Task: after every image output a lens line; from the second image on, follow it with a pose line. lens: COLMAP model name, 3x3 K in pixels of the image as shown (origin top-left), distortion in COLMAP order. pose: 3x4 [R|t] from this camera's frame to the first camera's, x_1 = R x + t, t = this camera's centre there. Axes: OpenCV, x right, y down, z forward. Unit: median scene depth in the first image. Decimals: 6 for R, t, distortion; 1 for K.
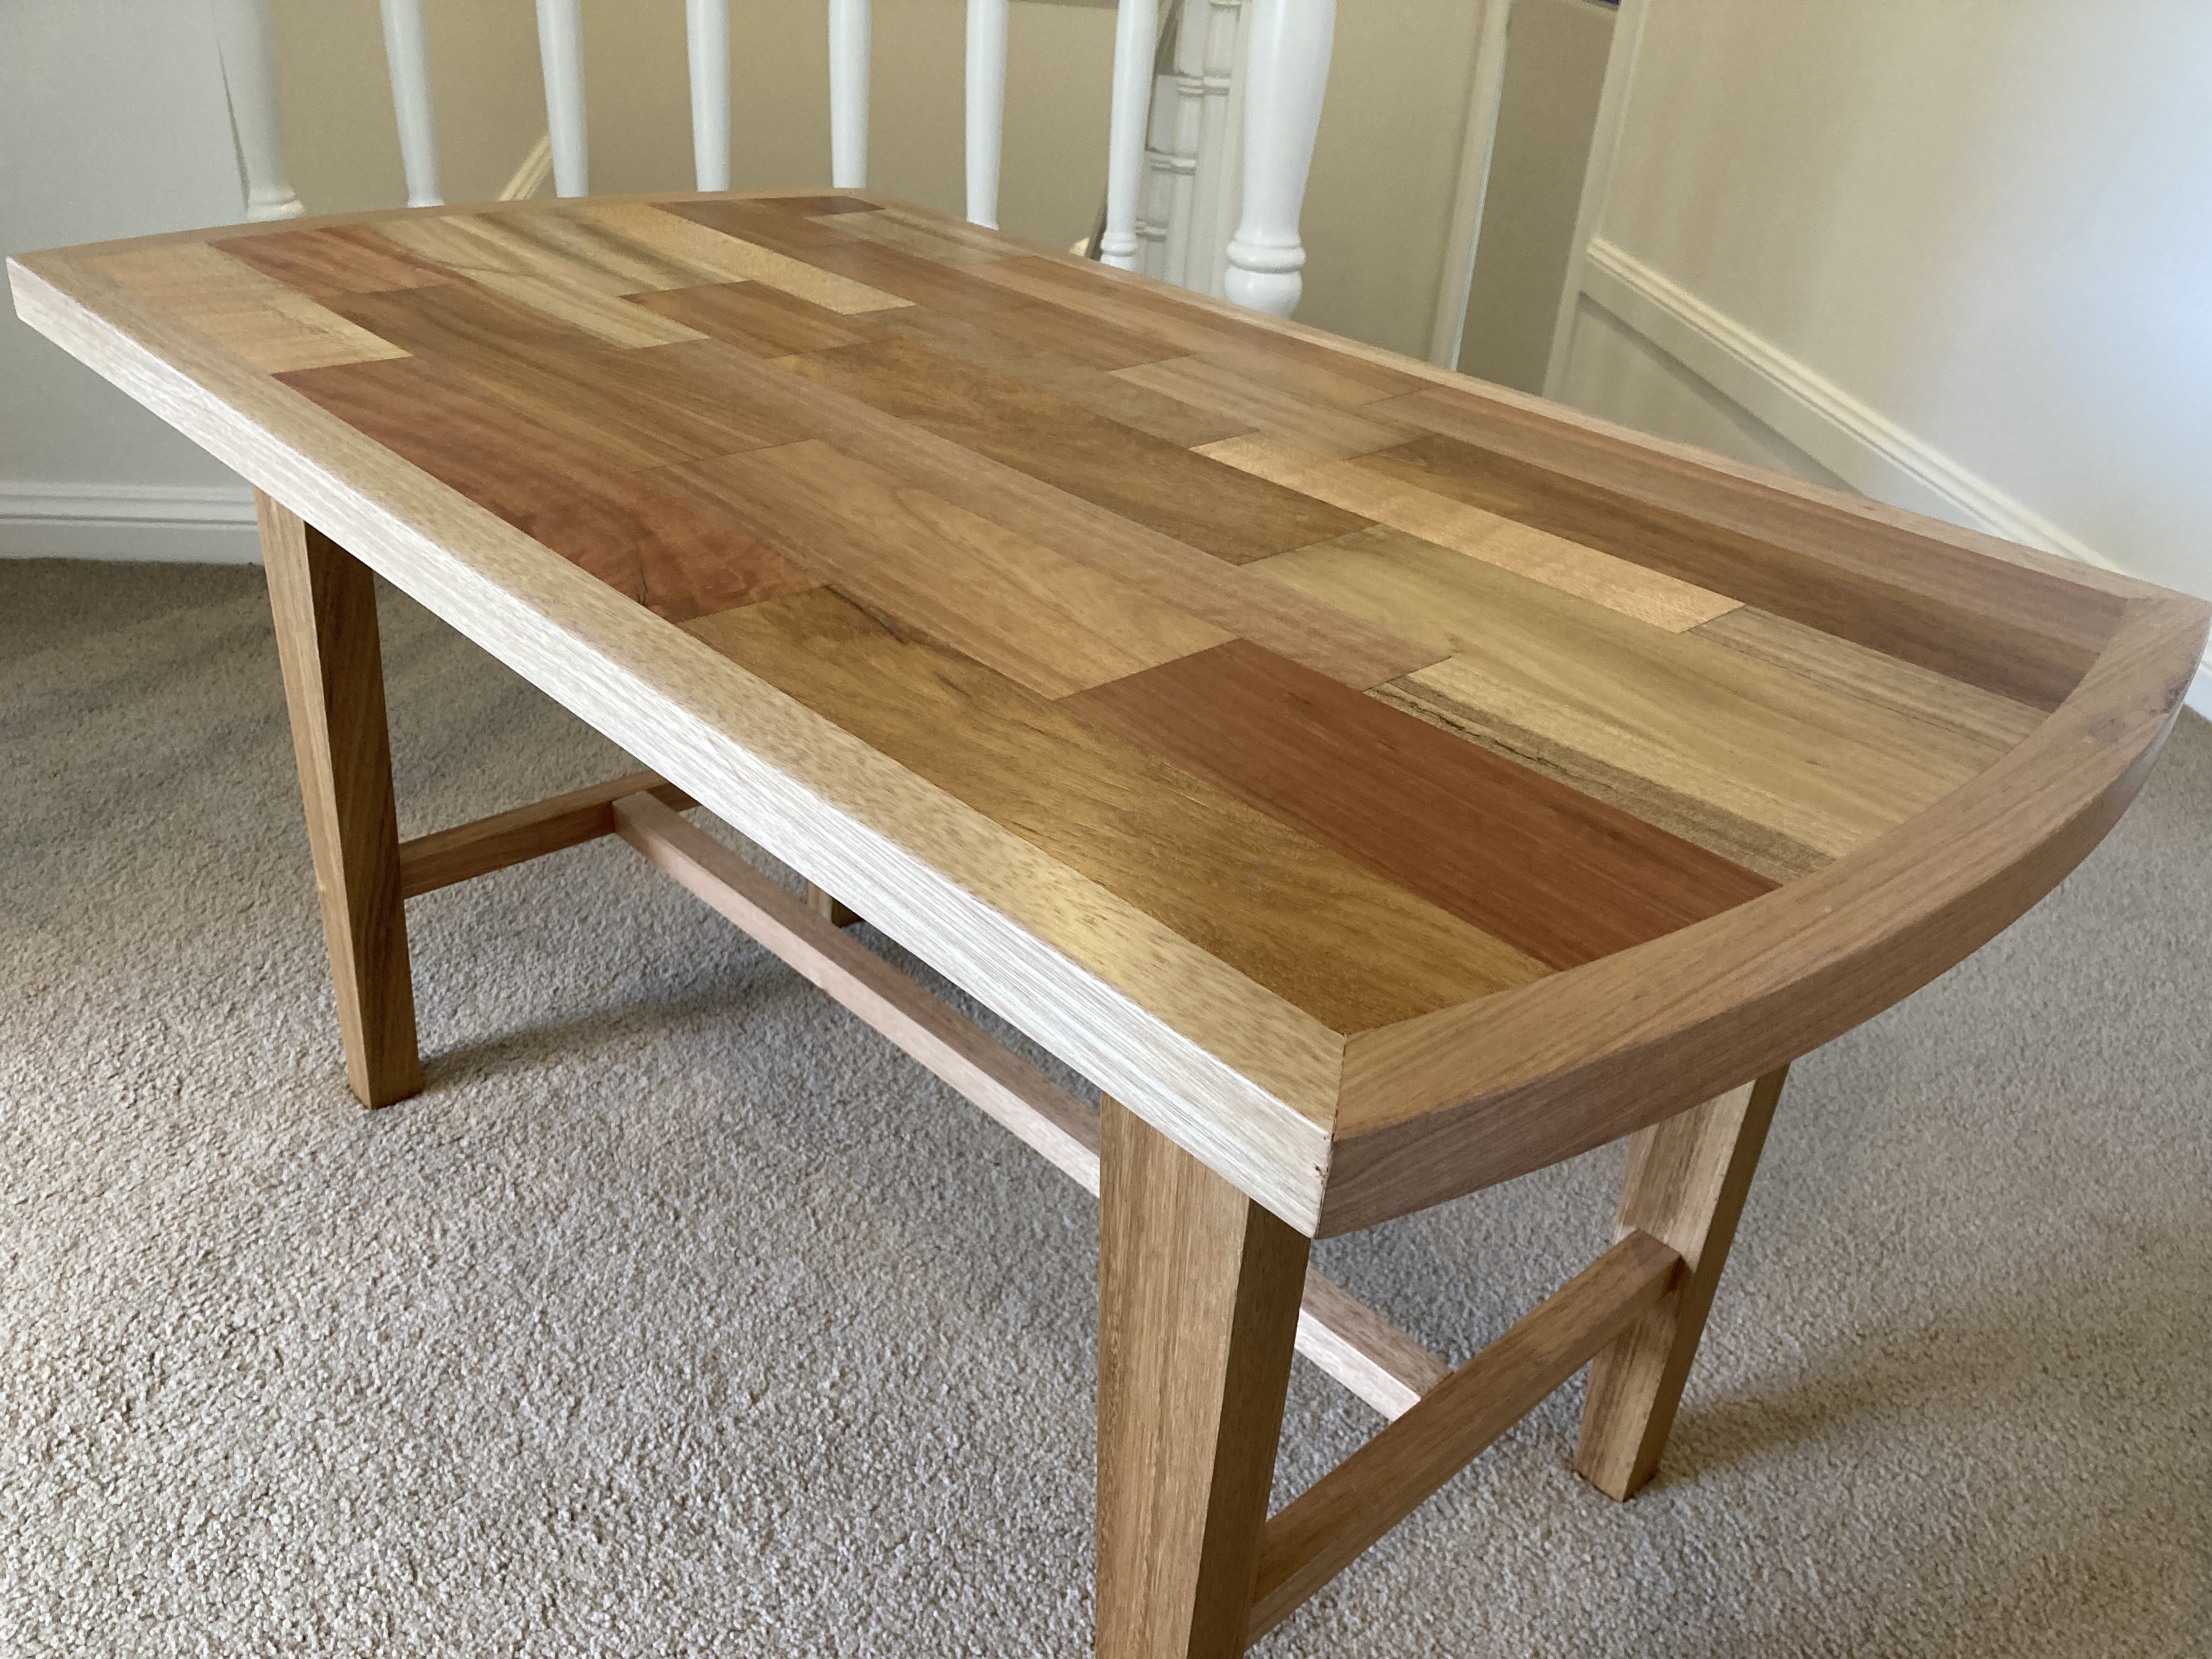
lens RADIAL K [[1794.6, 0, 1106.0], [0, 1794.6, 829.5], [0, 0, 1]] dist [0.006405, 0.001895]
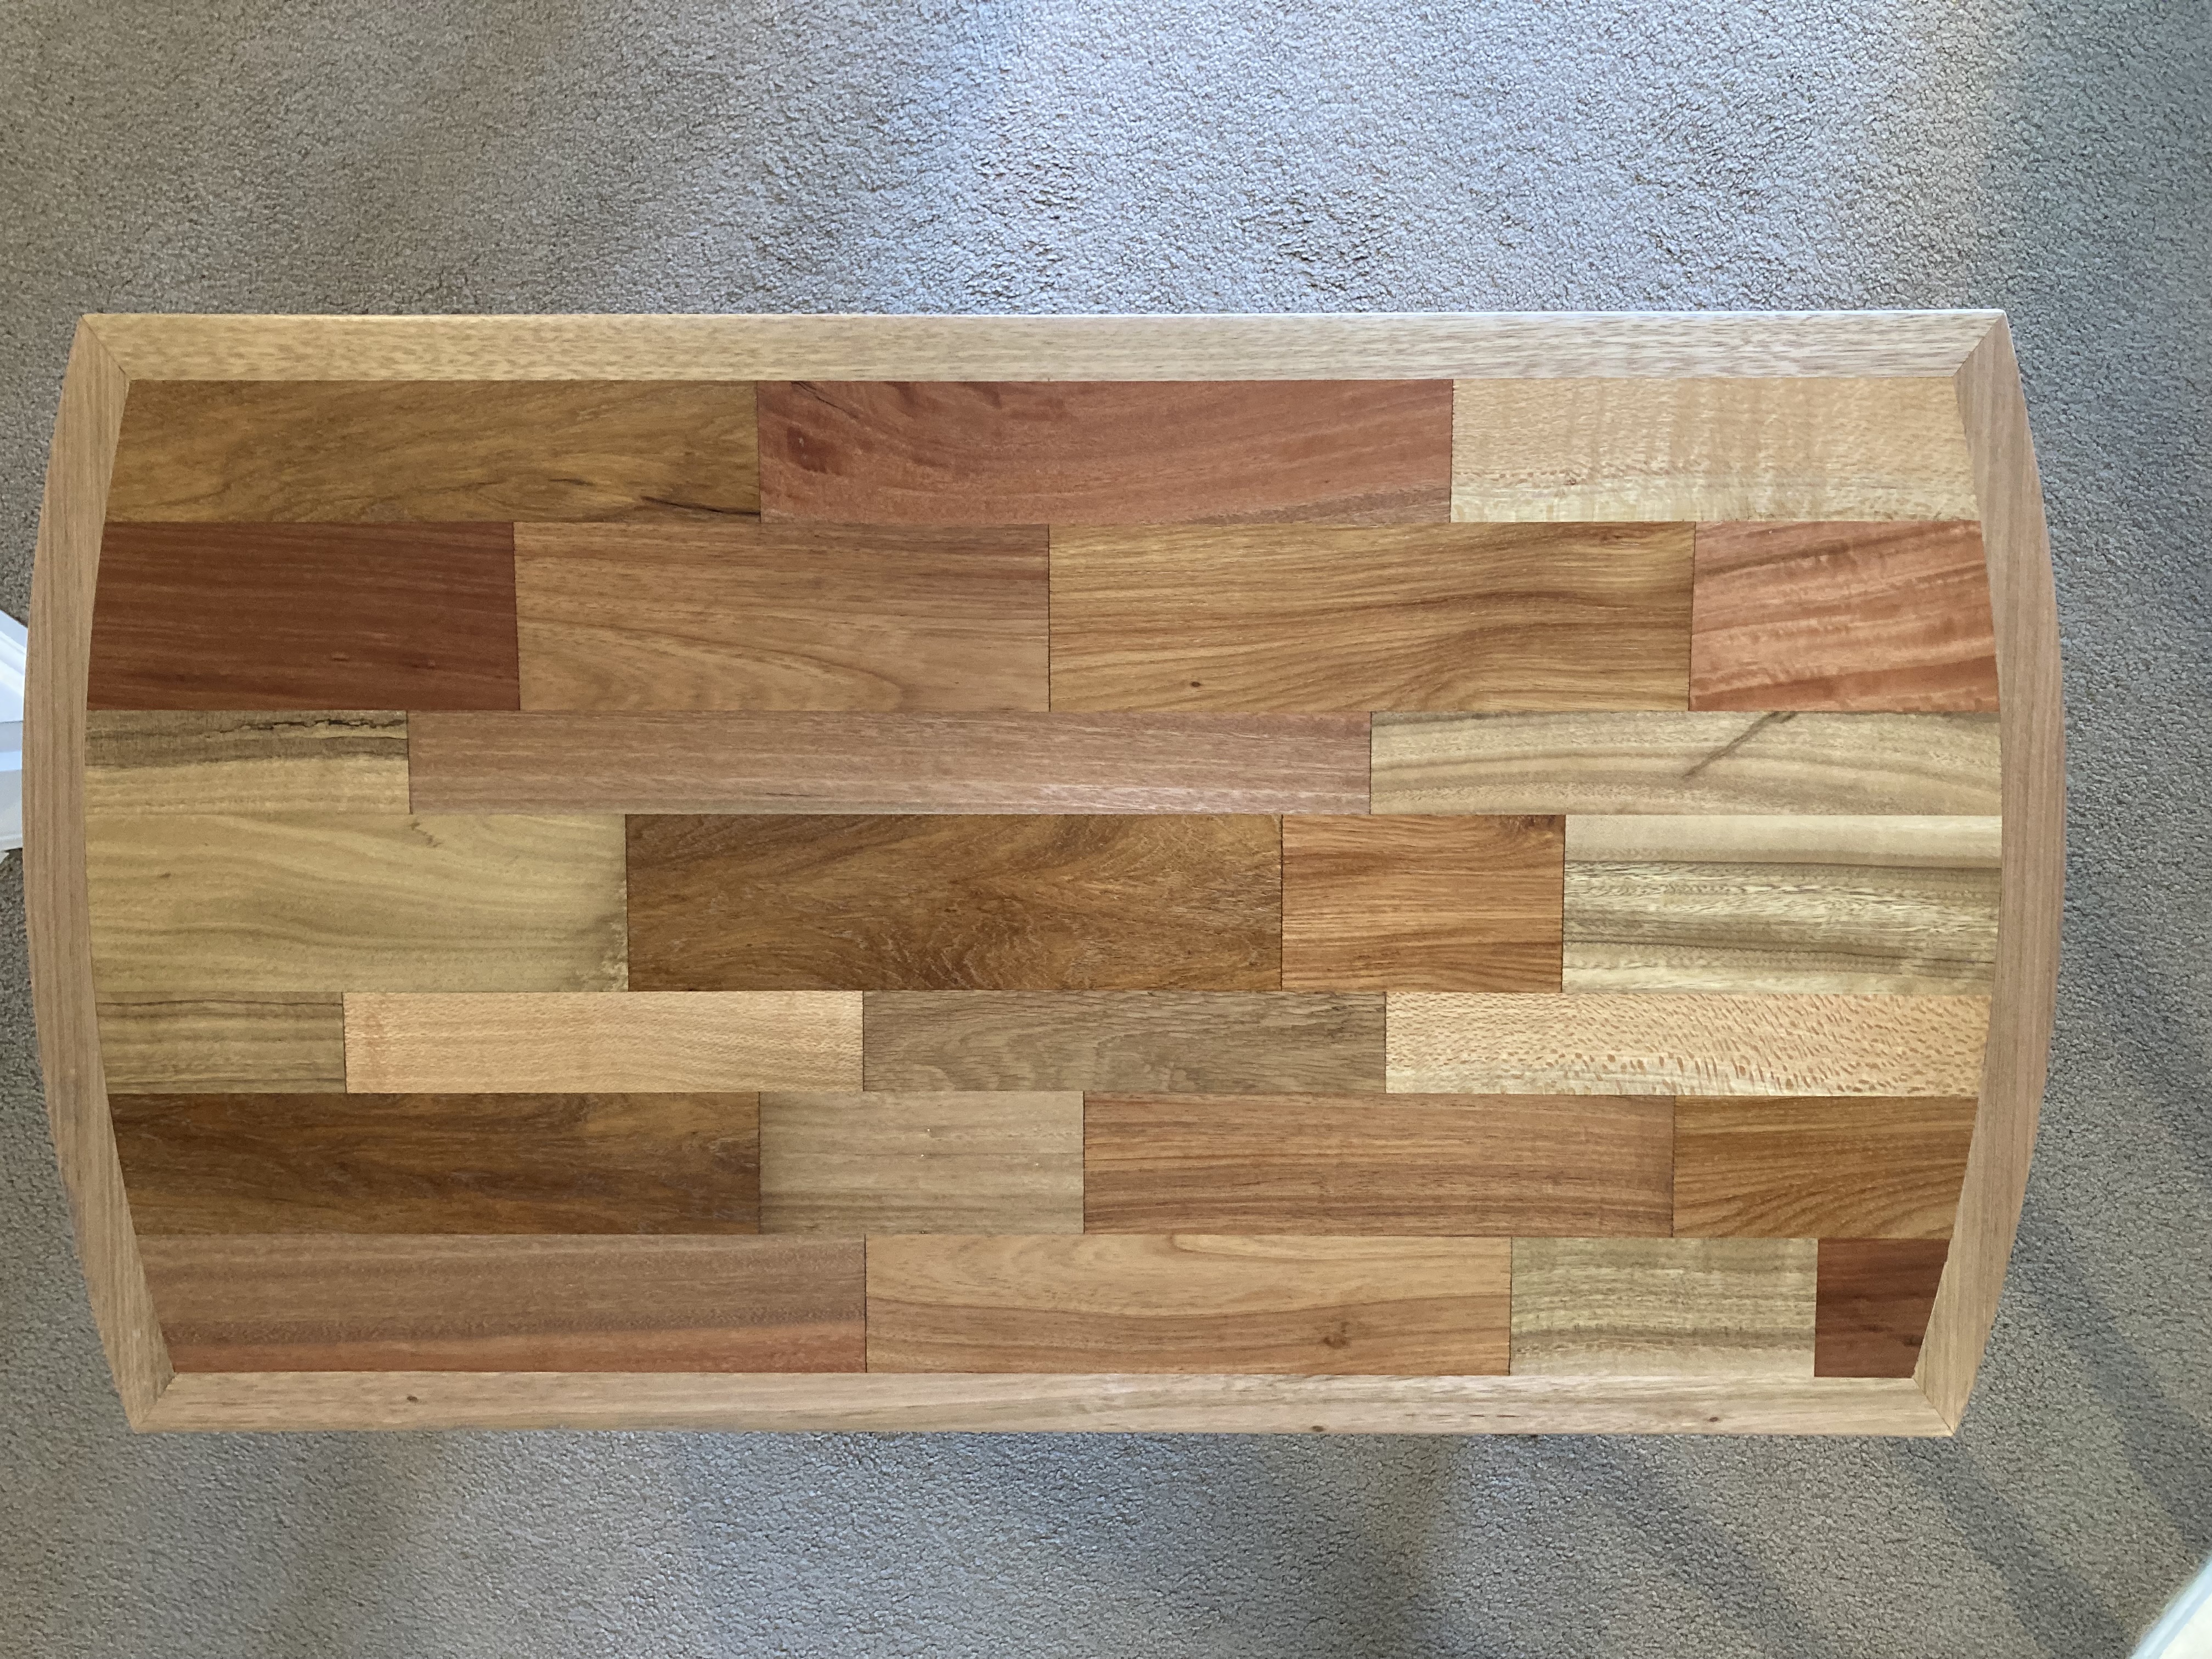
lens RADIAL K [[1798.9, 0, 1106.0], [0, 1798.9, 829.5], [0, 0, 1]] dist [0.138308, -0.360656]
pose [[-0.686756, 0.726882, 0.002920, -0.139559], [-0.405703, -0.386635, 0.828202, -1.210976], [0.603134, 0.567588, 0.560422, 0.442830]]
